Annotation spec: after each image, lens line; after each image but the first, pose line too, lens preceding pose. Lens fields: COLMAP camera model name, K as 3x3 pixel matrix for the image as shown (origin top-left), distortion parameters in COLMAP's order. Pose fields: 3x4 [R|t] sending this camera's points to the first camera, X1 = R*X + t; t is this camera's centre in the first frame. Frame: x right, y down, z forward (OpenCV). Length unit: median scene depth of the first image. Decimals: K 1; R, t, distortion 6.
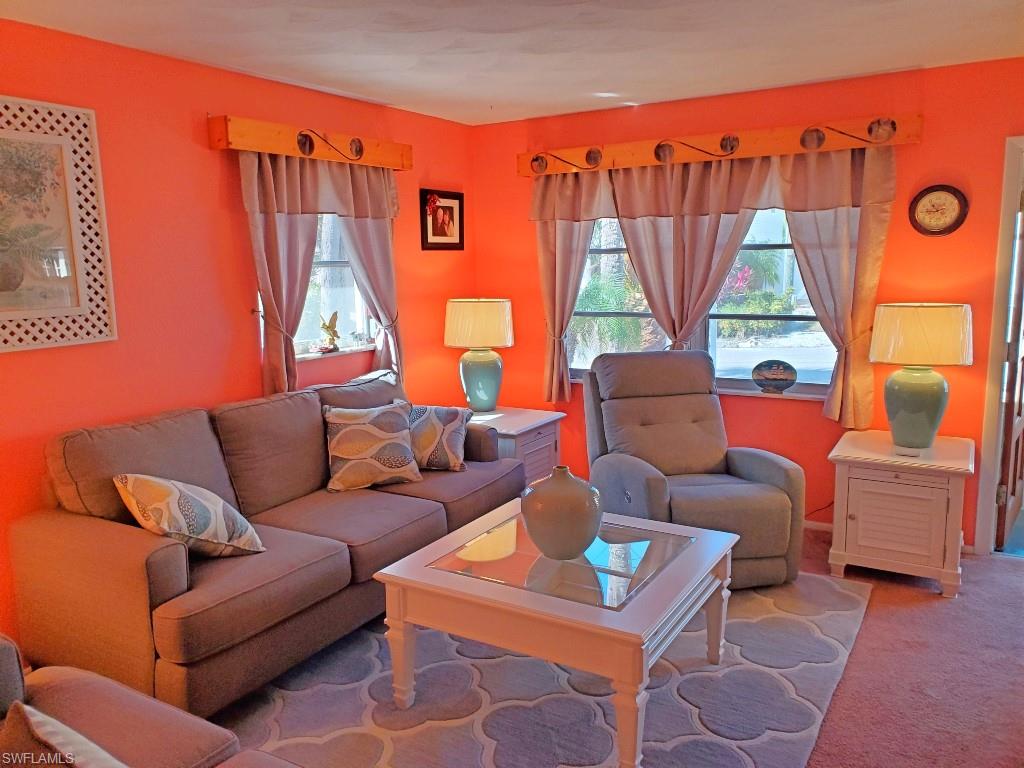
lens RADIAL K [[787.6, 0, 512.0], [0, 787.6, 384.0], [0, 0, 1]] dist [0.069727, -0.098540]
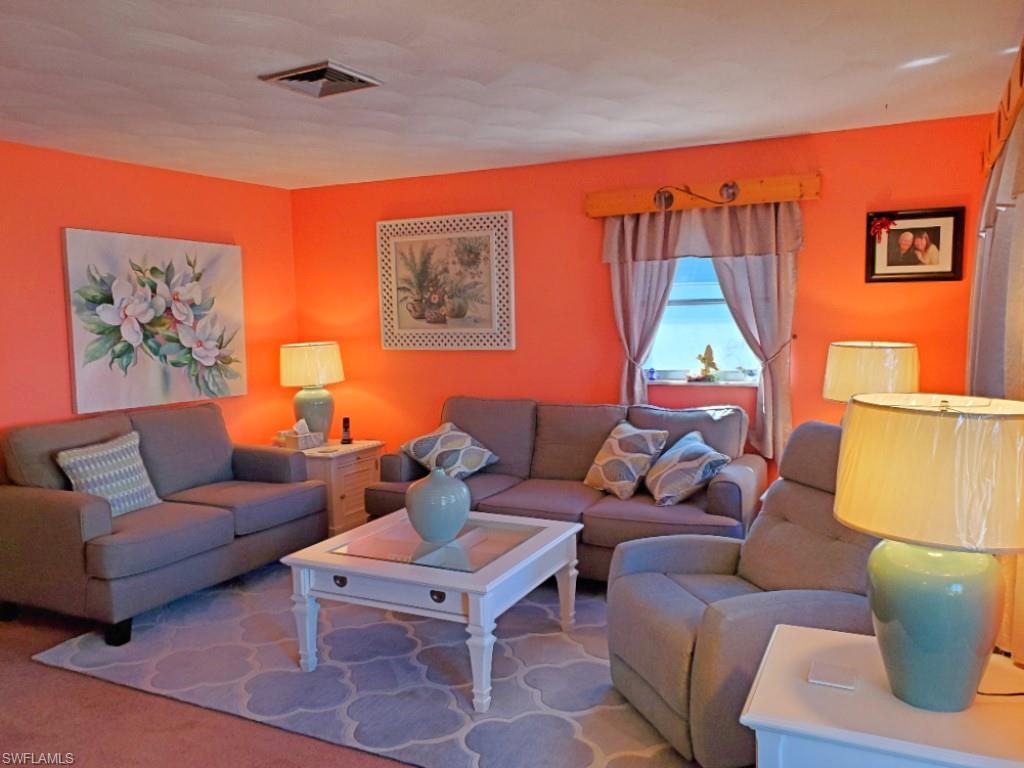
lens RADIAL K [[788.5, 0, 512.0], [0, 788.5, 384.0], [0, 0, 1]] dist [0.003403, -0.093195]
pose [[0.092820, 0.101246, -0.990522, 0.876006], [-0.139530, 0.986323, 0.087741, -0.102392], [0.985858, 0.130064, 0.105678, 0.675237]]
